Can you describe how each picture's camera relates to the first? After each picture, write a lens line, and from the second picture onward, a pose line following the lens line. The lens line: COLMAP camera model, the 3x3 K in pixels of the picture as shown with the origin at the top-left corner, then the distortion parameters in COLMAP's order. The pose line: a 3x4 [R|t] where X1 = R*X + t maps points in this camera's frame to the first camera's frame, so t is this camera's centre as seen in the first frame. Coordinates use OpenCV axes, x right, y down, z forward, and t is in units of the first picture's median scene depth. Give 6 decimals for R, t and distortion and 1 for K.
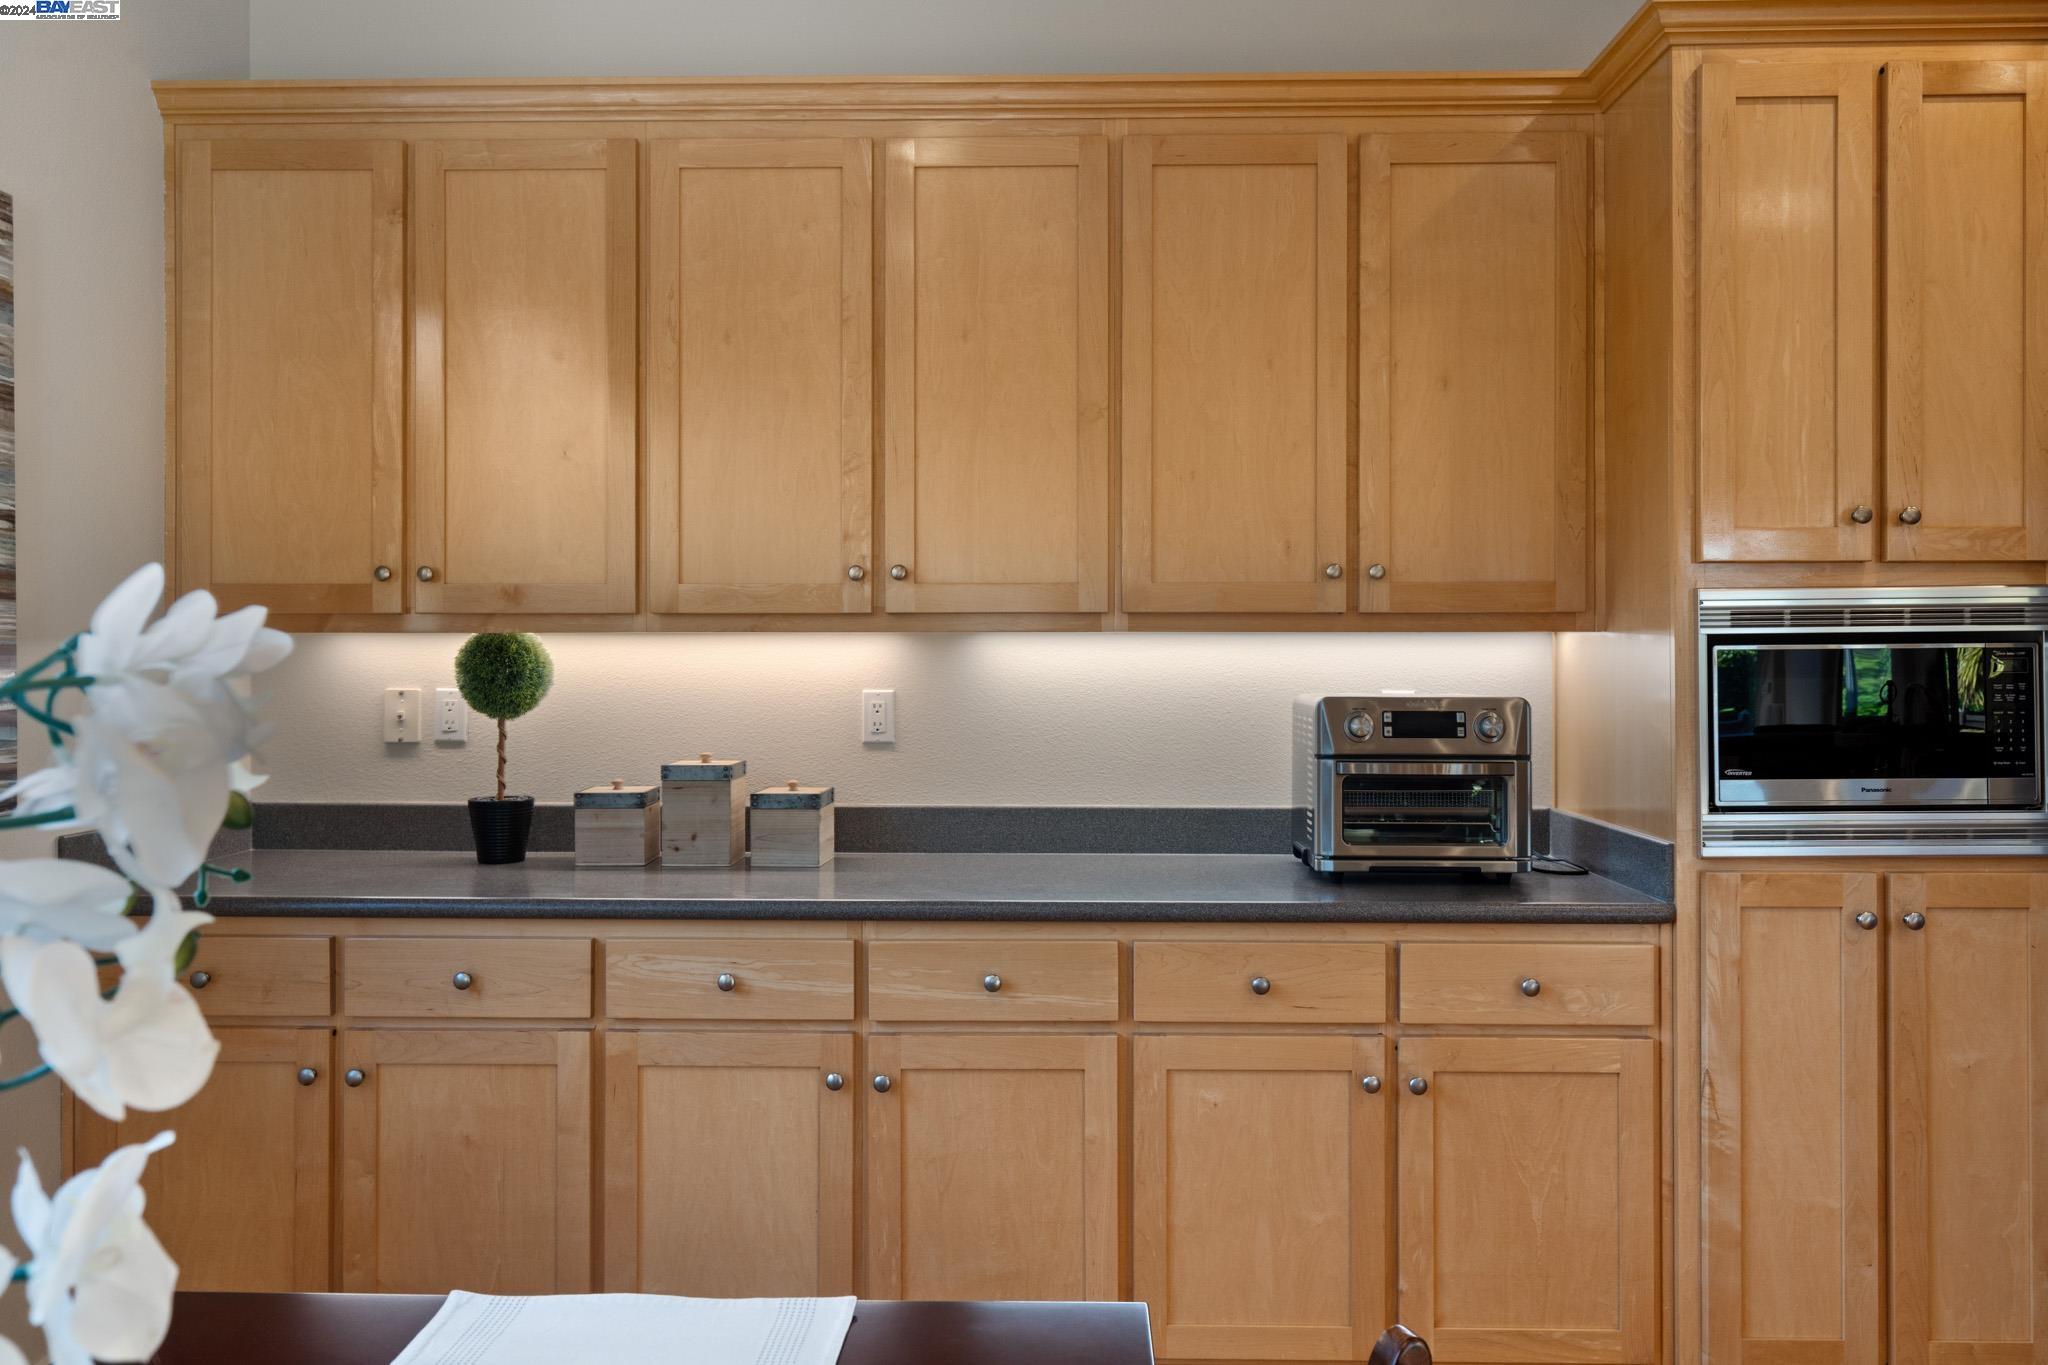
lens RADIAL K [[1437.9, 0, 1028.8], [0, 1437.9, 673.9], [0, 0, 1]] dist [0.000762, 0.000298]
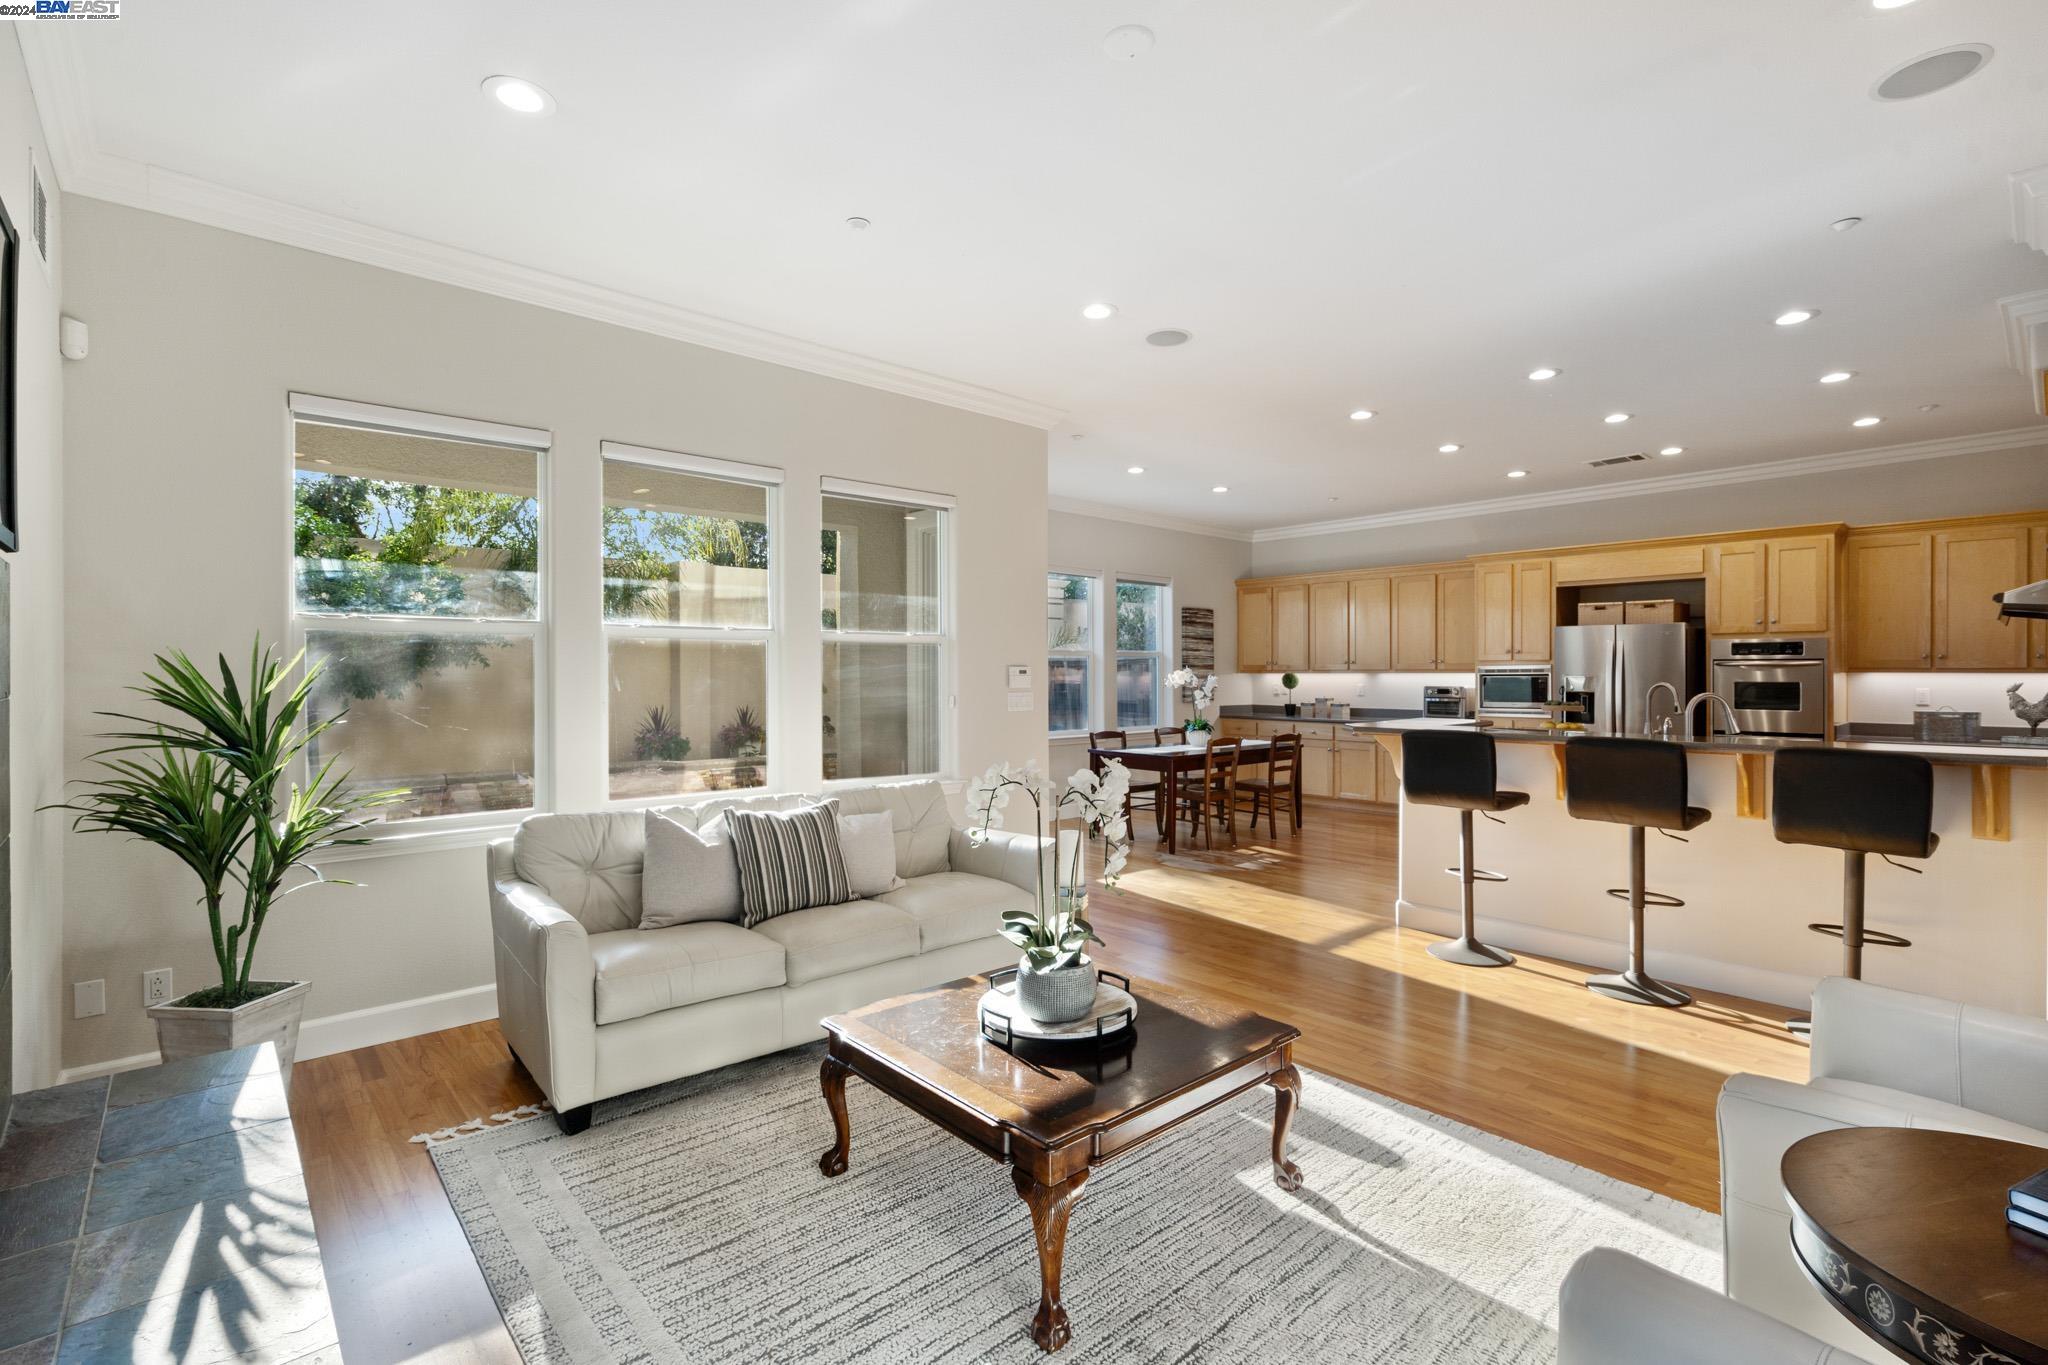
lens RADIAL K [[935.0, 0, 1030.3], [0, 935.0, 678.6], [0, 0, 1]] dist [-0.000774, -0.000124]
pose [[0.694570, 0.001349, -0.719424, 1.547647], [-0.002303, 0.999997, -0.000348, -0.005174], [0.719422, 0.001898, 0.694571, -2.229739]]
